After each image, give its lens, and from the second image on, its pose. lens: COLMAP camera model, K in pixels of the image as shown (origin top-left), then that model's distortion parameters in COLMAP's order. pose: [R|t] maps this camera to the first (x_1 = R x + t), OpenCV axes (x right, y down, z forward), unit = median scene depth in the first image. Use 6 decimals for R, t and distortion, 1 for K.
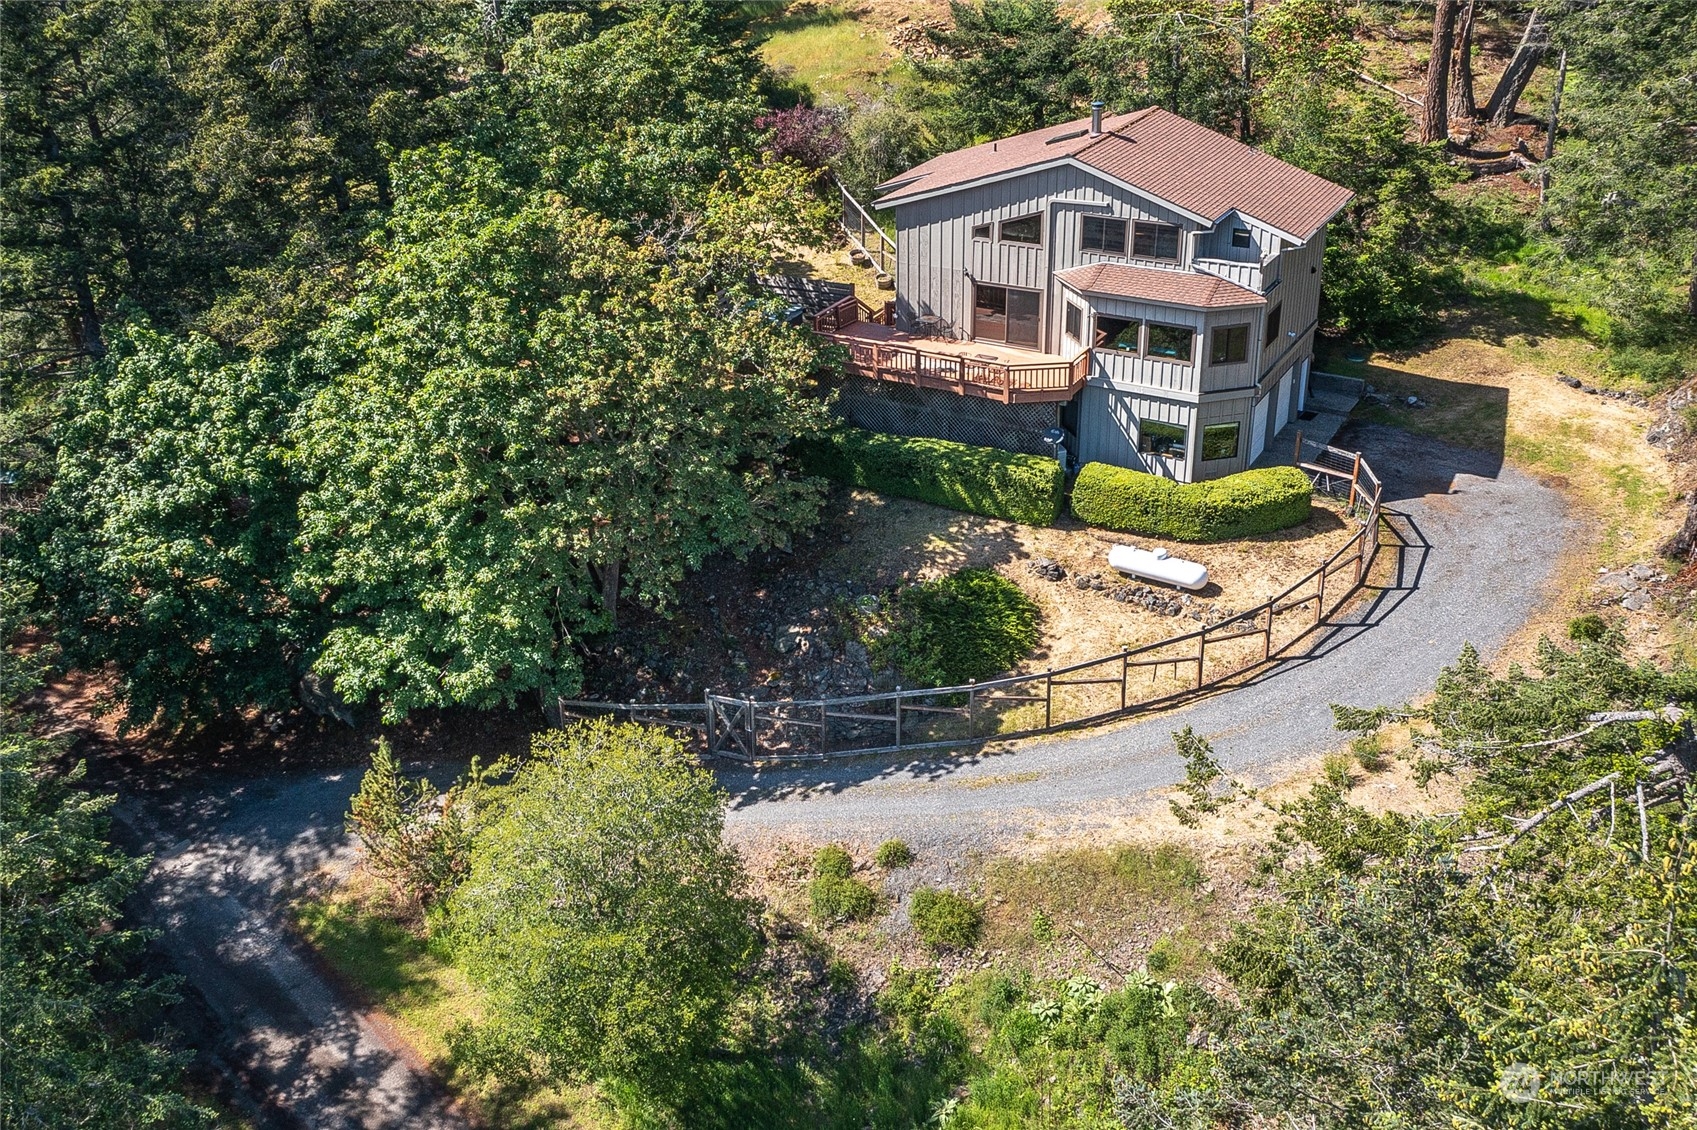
lens RADIAL K [[1627.5, 0, 753.7], [0, 1627.5, 429.7], [0, 0, 1]] dist [0.014496, 0.000000]
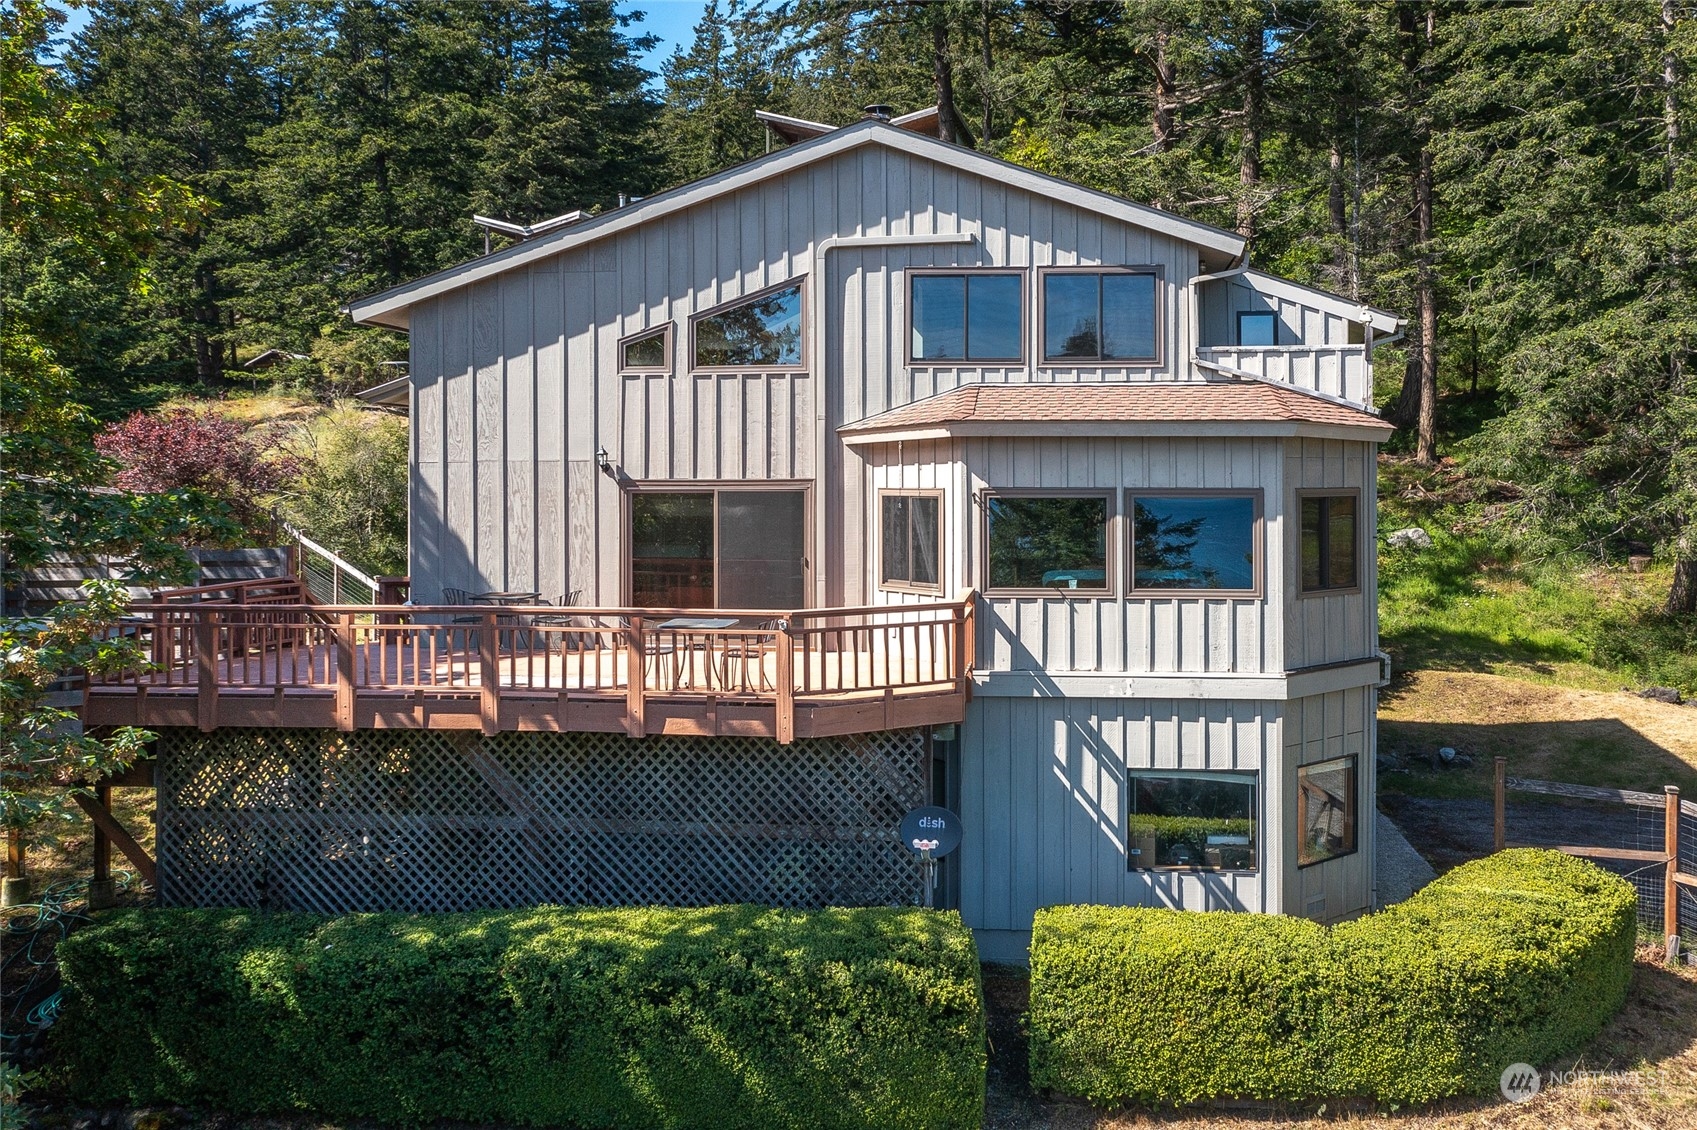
lens RADIAL K [[1333.0, 0, 858.3], [0, 1333.0, 462.6], [0, 0, 1]] dist [-0.037226, 0.012202]
pose [[0.898552, 0.033229, 0.437608, 0.047551], [0.139059, 0.924193, -0.355710, 0.027746], [-0.416254, 0.380477, 0.825814, 0.753713]]
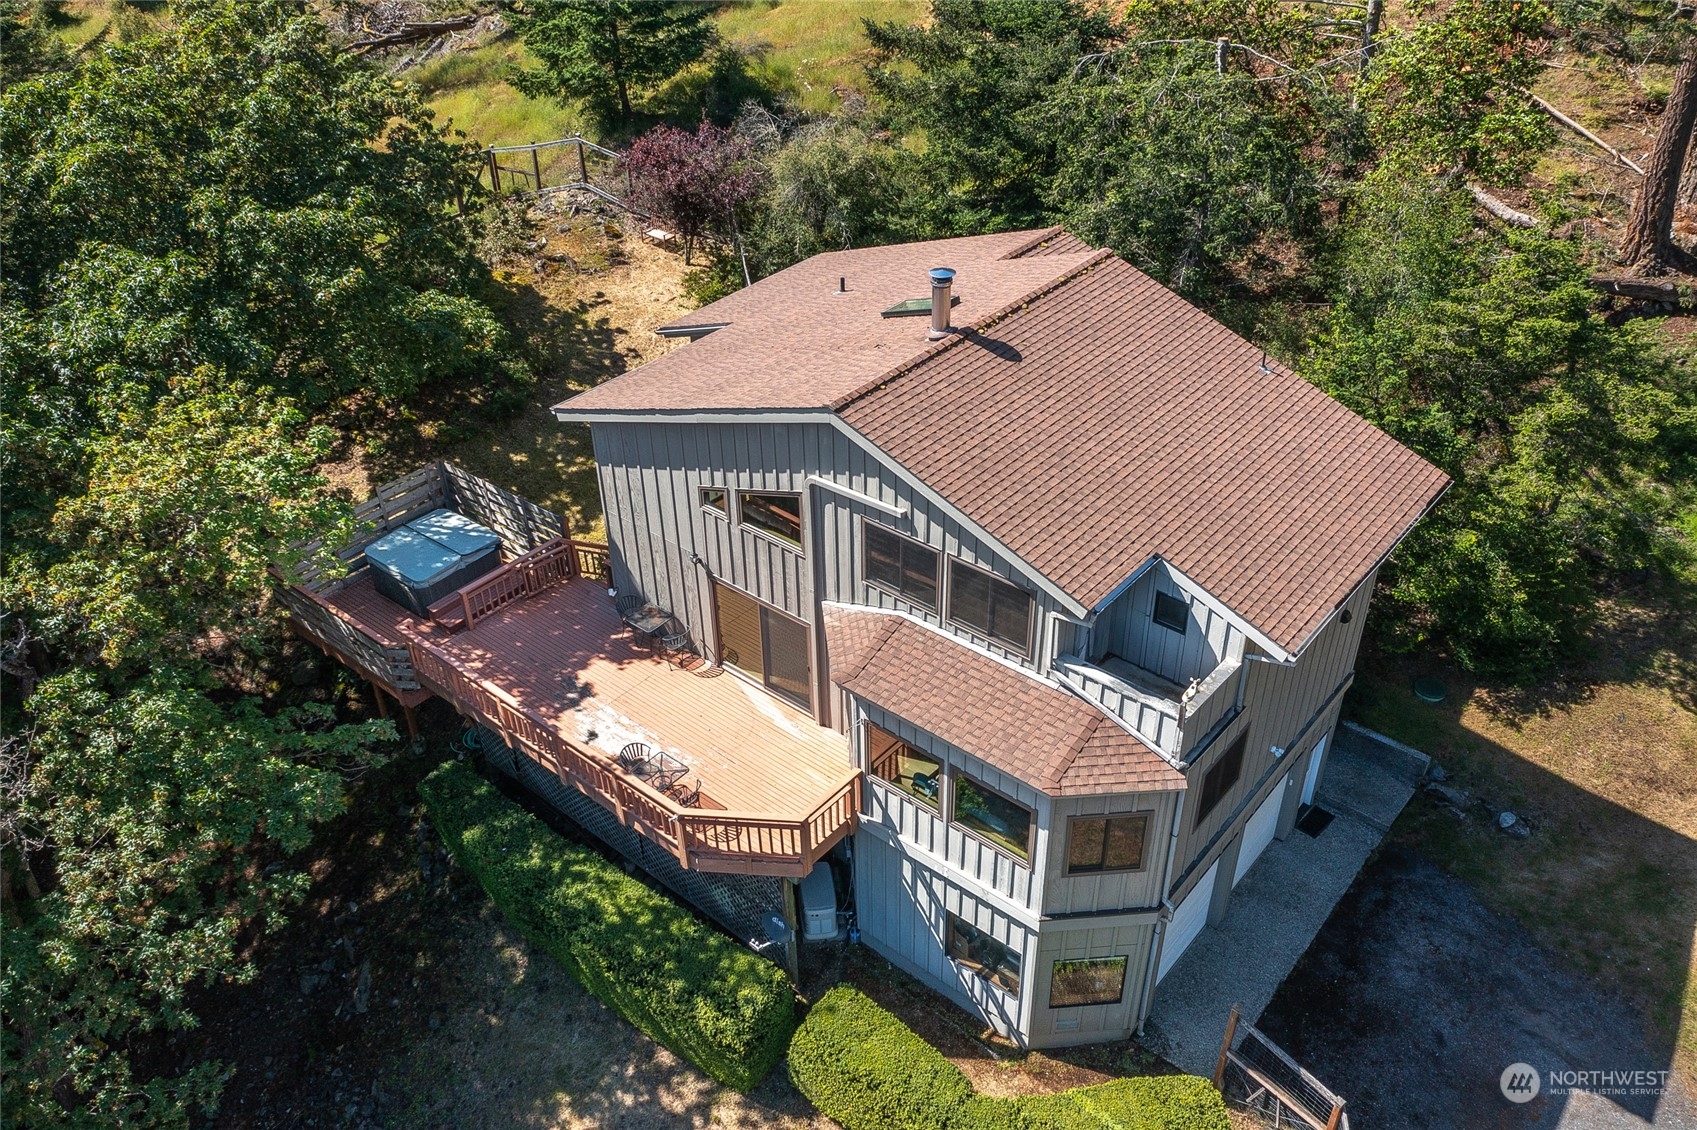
lens RADIAL K [[1333.0, 0, 846.9], [0, 1333.0, 553.1], [0, 0, 1]] dist [-0.037226, 0.012202]
pose [[0.989404, 0.091515, -0.112716, 0.244896], [-0.066197, 0.975289, 0.210783, -0.208641], [0.129221, -0.201088, 0.971013, 0.606348]]
